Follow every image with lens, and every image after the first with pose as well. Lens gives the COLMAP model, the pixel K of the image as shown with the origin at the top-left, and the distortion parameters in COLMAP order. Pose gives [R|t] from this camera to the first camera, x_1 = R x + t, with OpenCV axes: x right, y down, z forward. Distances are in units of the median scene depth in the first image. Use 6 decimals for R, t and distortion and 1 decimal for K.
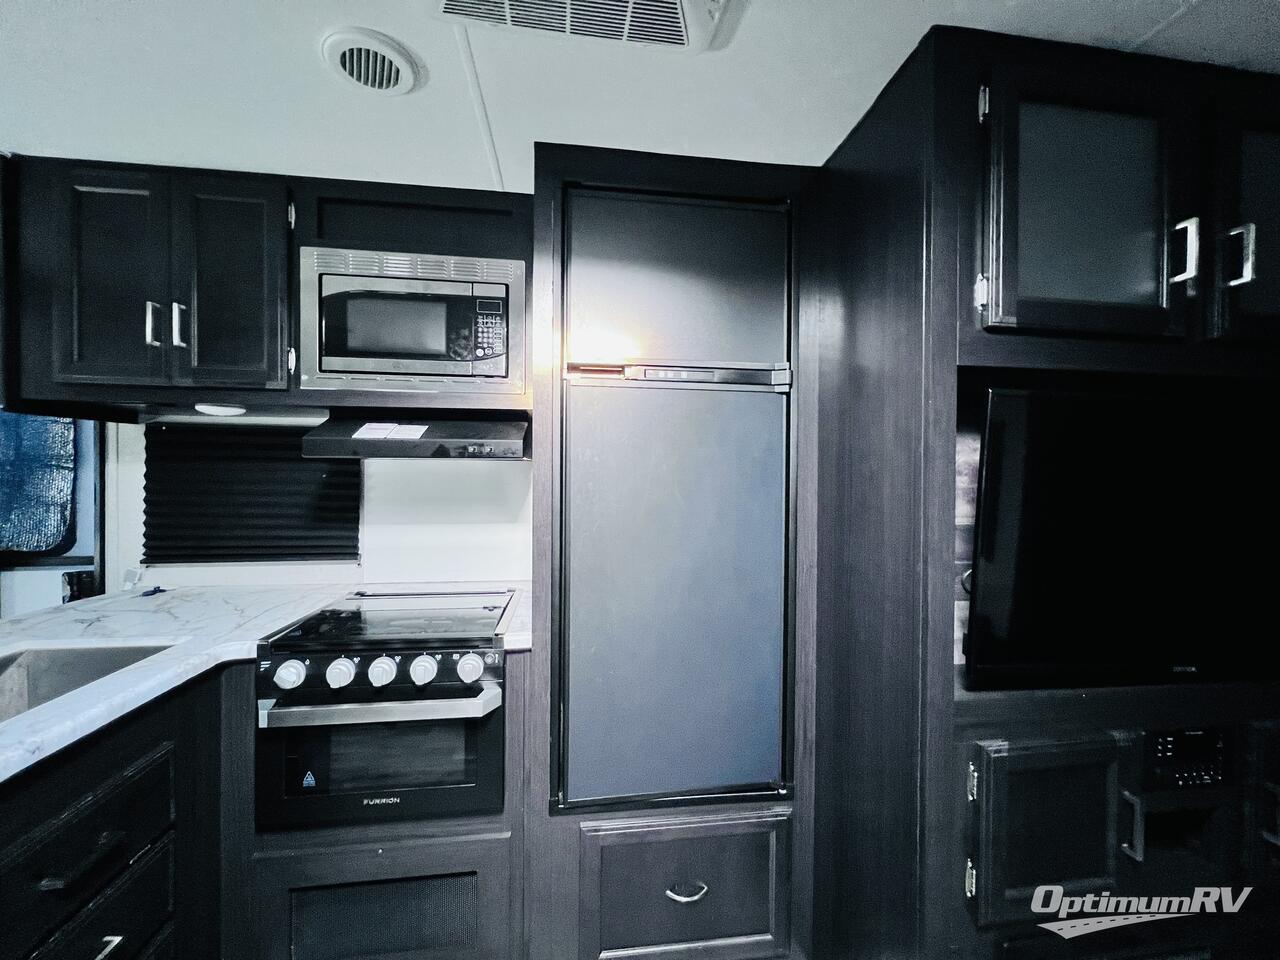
lens RADIAL K [[512.3, 0, 639.6], [0, 512.3, 475.4], [0, 0, 1]] dist [-0.003859, 0.000663]
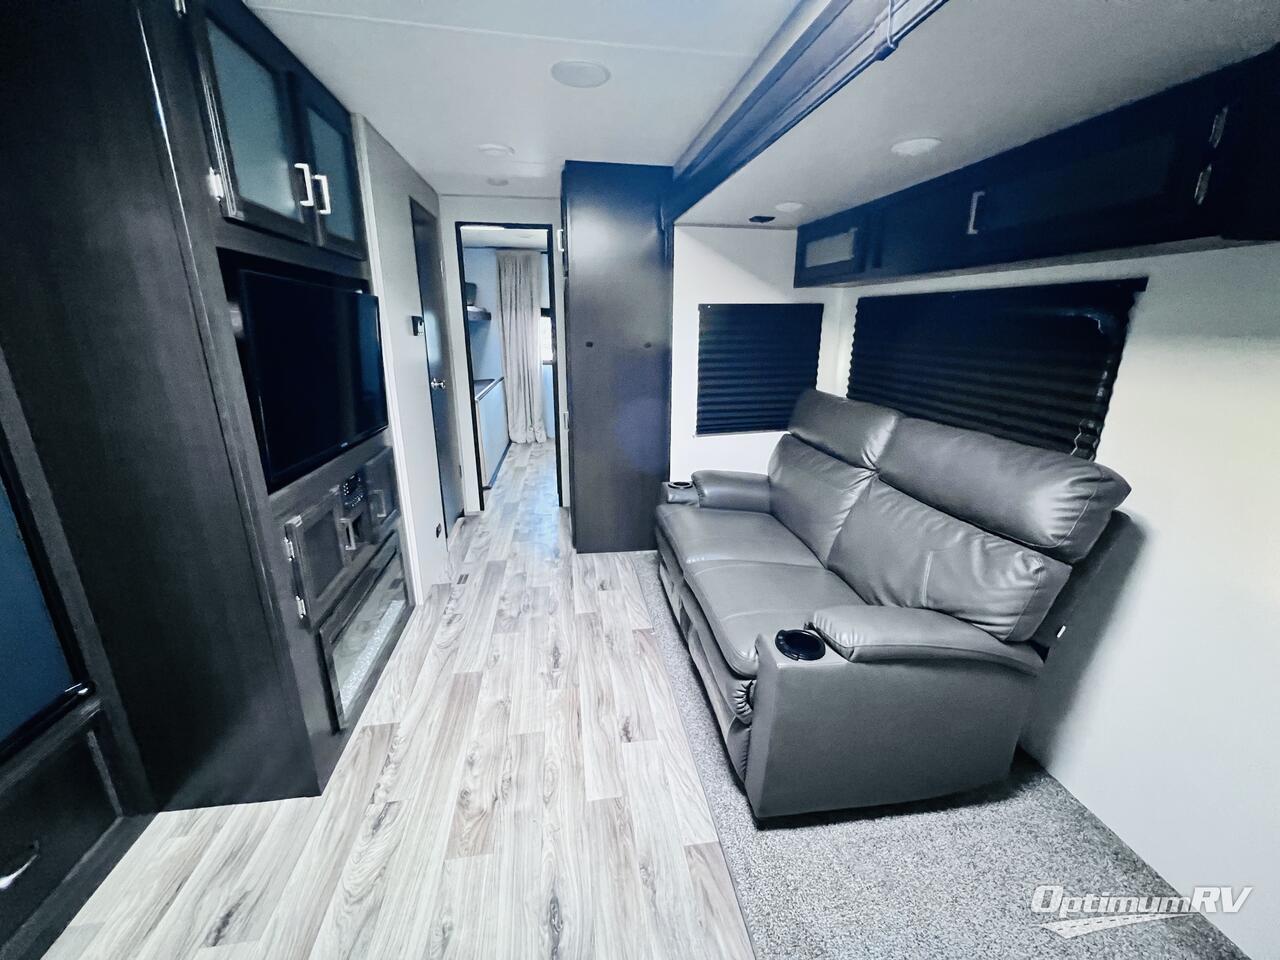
lens RADIAL K [[512.3, 0, 639.6], [0, 512.3, 475.4], [0, 0, 1]] dist [-0.003859, 0.000663]
pose [[-0.016399, -0.296739, 0.954818, -0.496263], [-0.002644, 0.954956, 0.296737, -0.037787], [-0.999862, 0.002342, -0.016444, -0.003509]]
